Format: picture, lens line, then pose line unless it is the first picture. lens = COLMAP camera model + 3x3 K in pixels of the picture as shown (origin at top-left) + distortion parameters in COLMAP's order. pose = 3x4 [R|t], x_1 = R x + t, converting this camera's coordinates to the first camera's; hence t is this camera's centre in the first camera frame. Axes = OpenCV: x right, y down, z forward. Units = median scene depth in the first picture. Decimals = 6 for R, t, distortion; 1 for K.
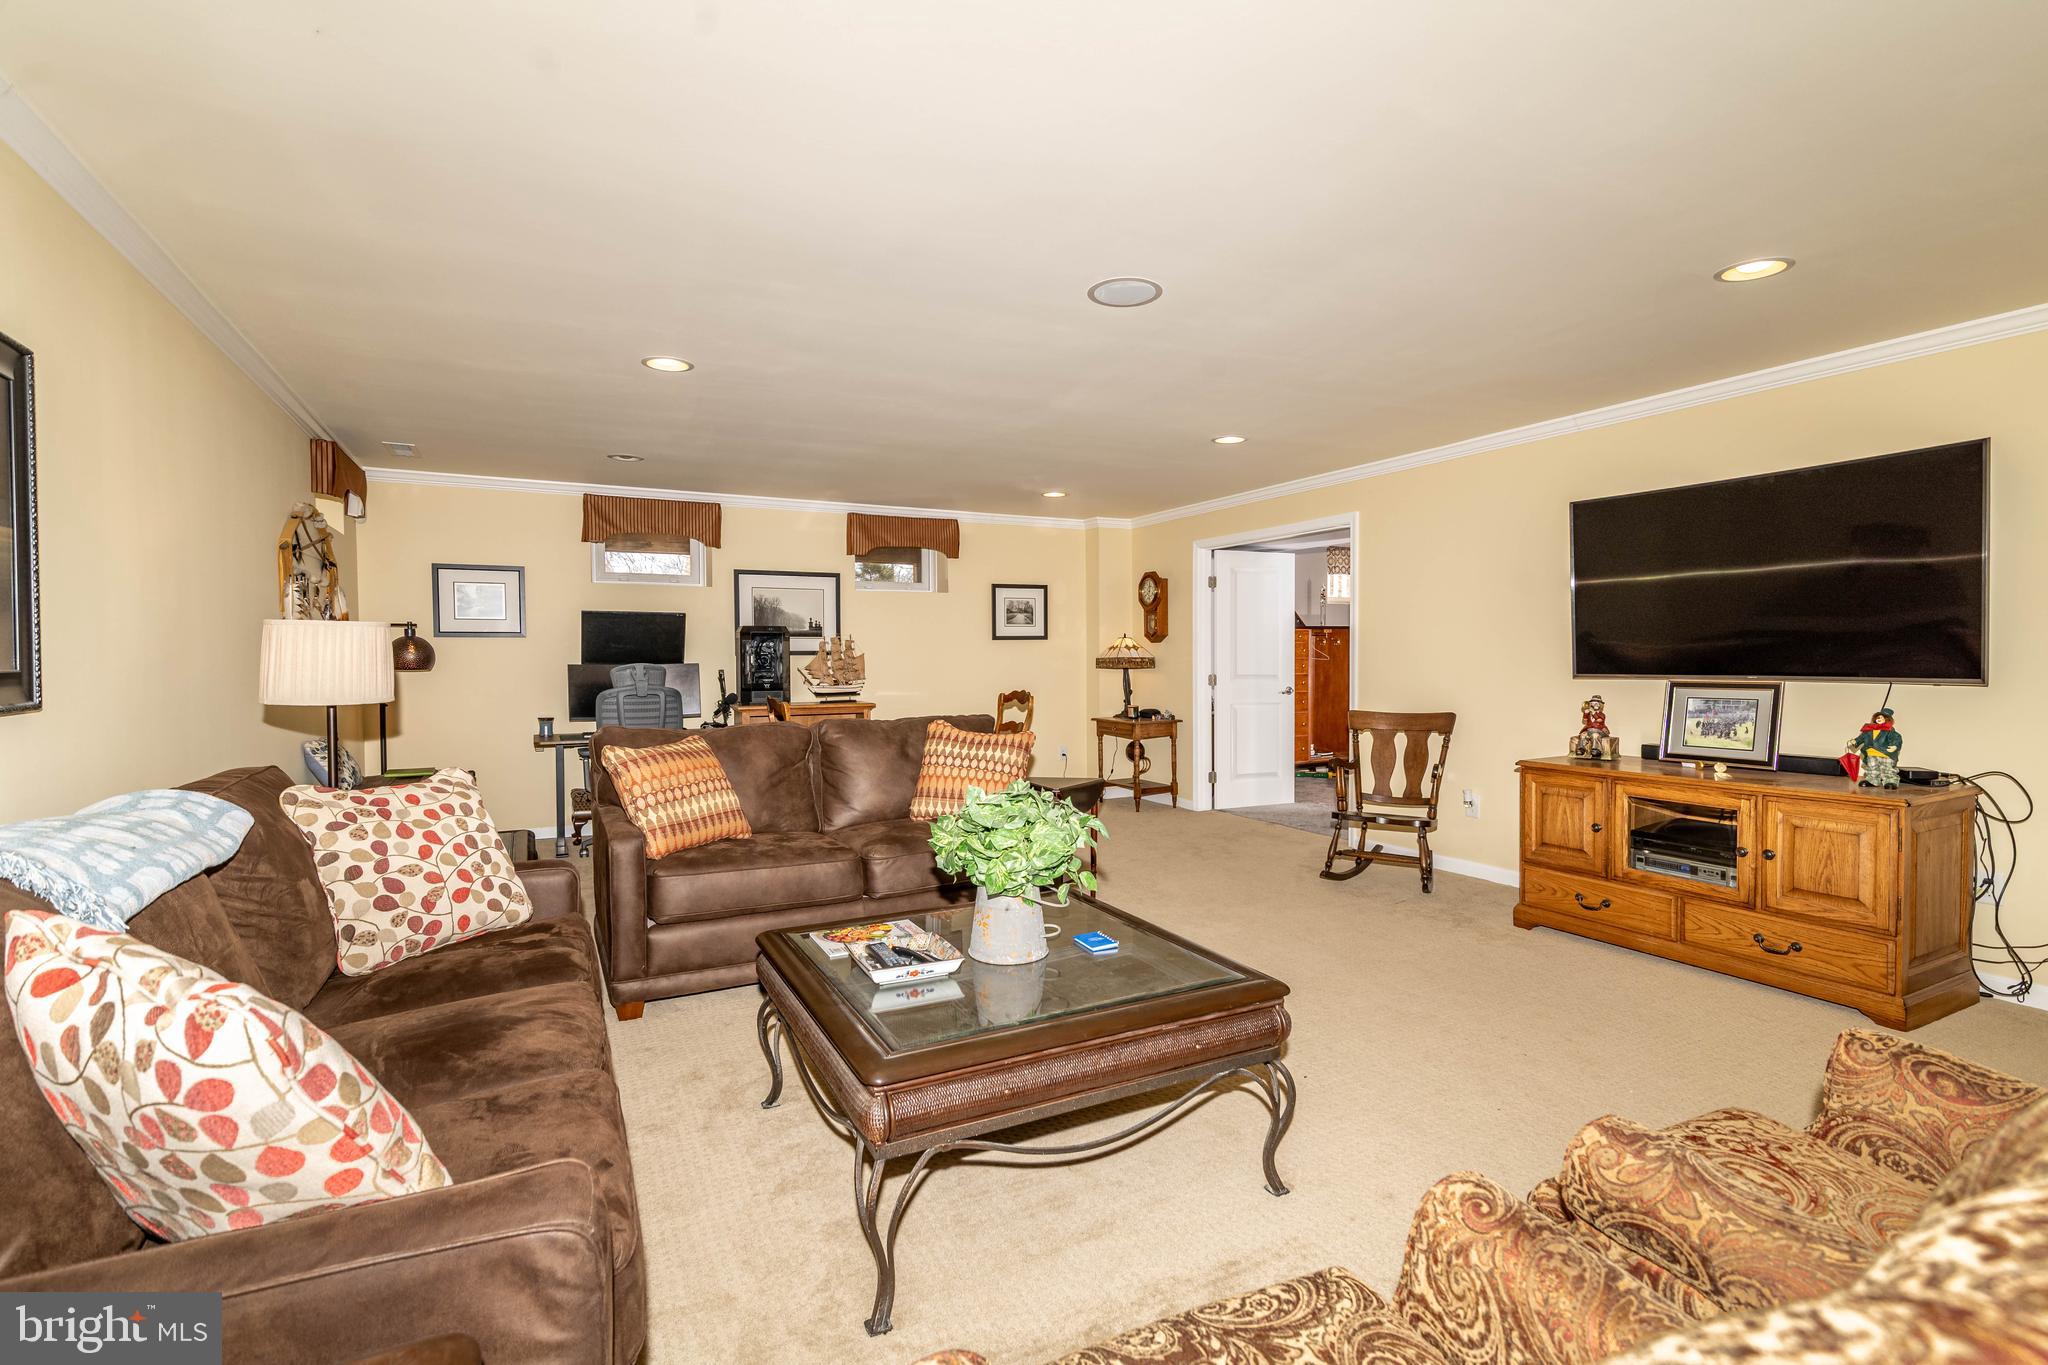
lens RADIAL K [[932.3, 0, 1024.2], [0, 932.3, 671.2], [0, 0, 1]] dist [-0.001291, -0.000527]
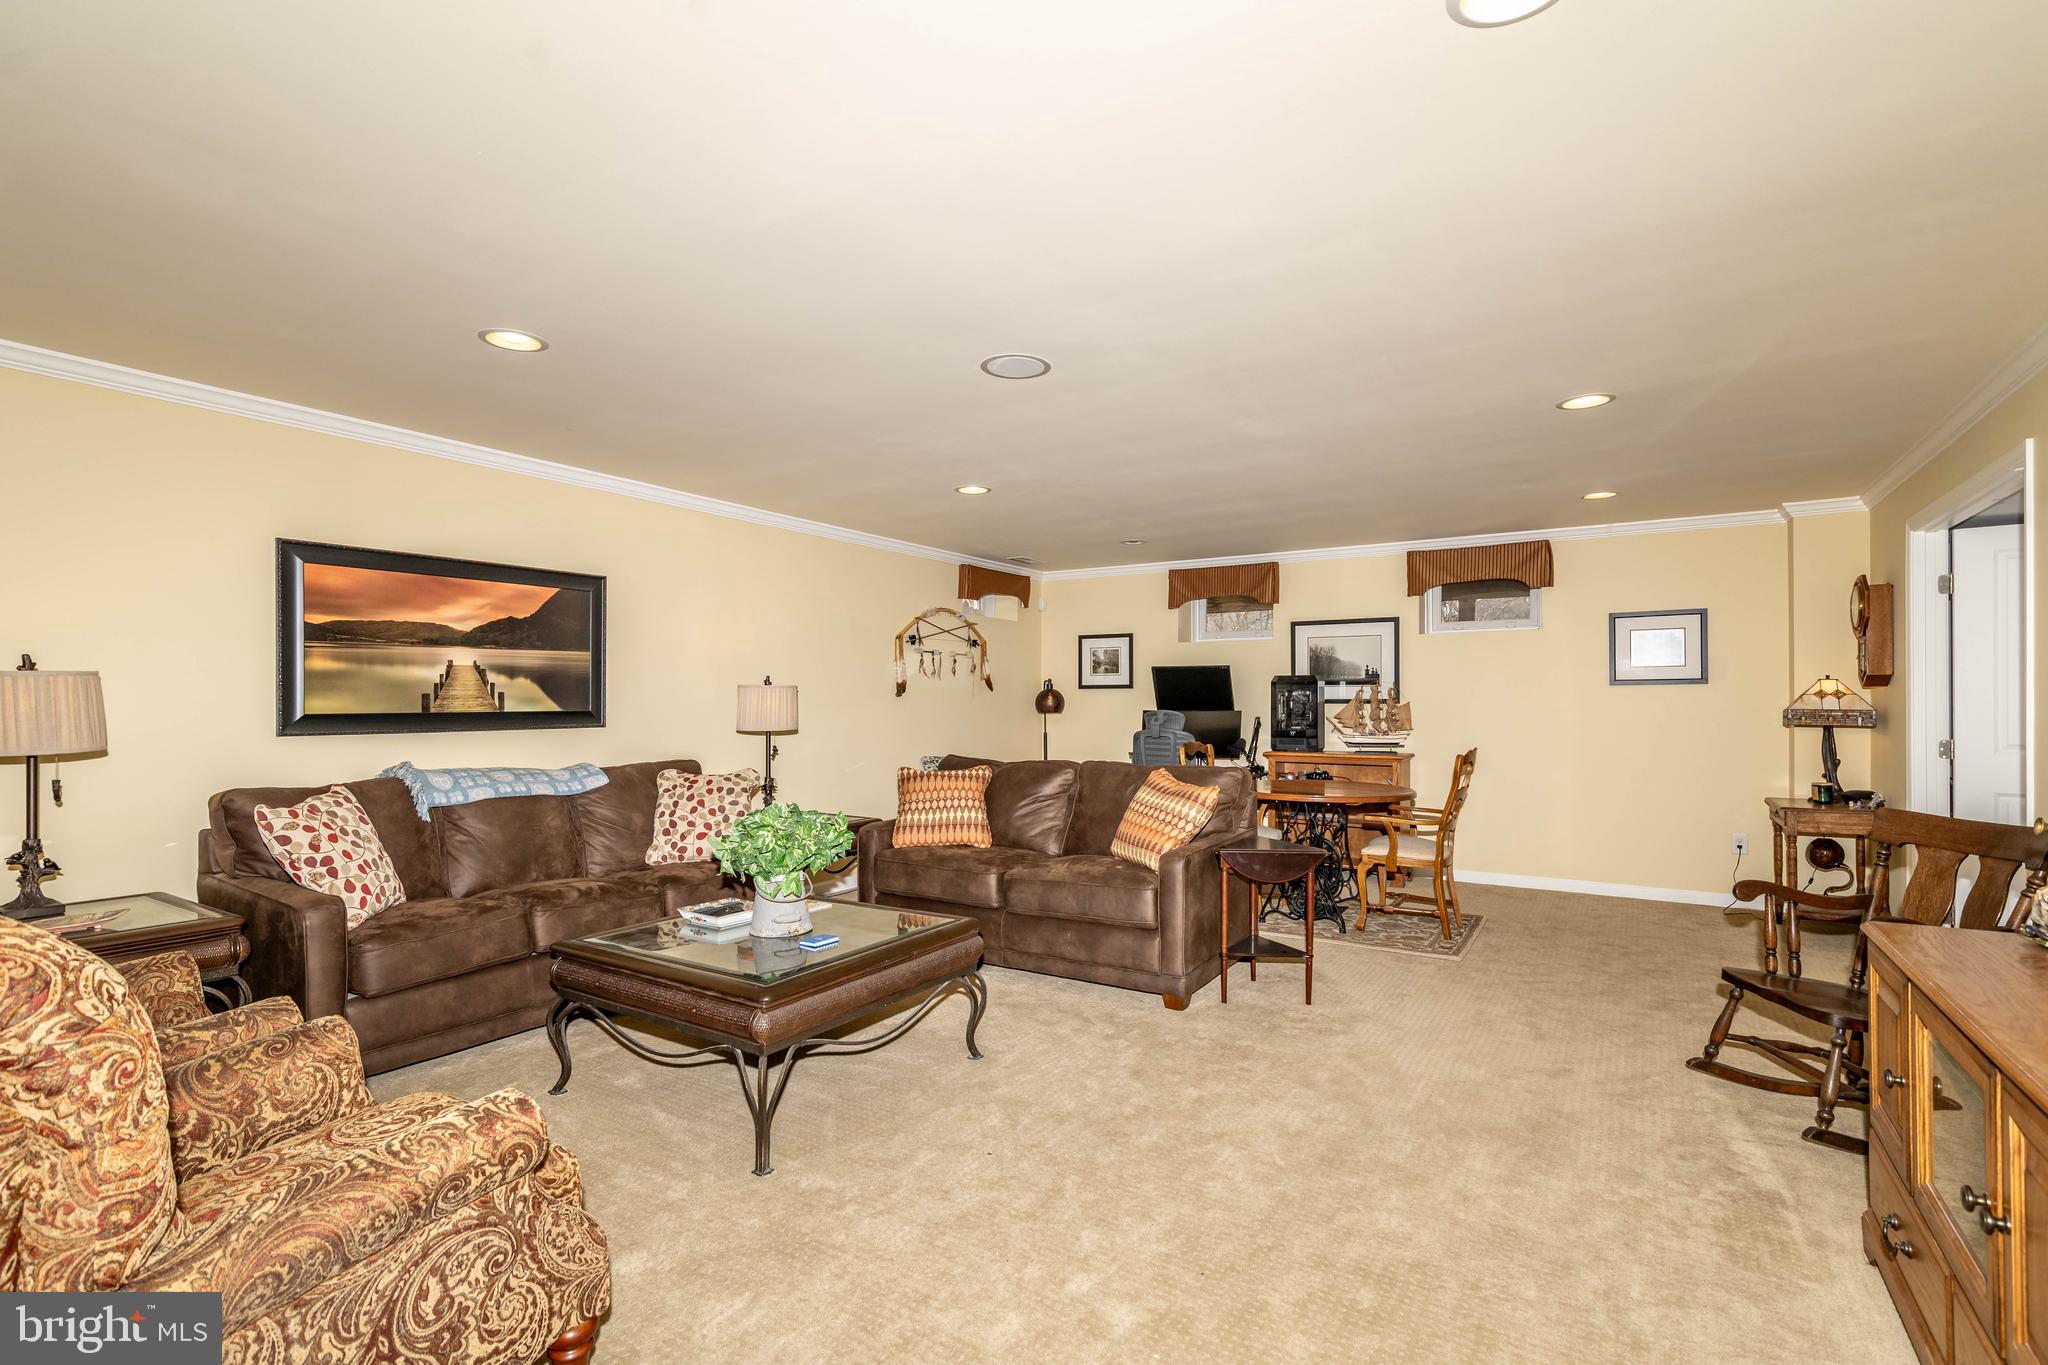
lens RADIAL K [[932.3, 0, 1058.6], [0, 932.3, 703.4], [0, 0, 1]] dist [-0.001291, -0.000527]
pose [[0.523974, 0.004556, -0.851722, 0.475891], [-0.018917, 0.999801, -0.006290, -0.005874], [0.851524, 0.019408, 0.523956, 0.239818]]
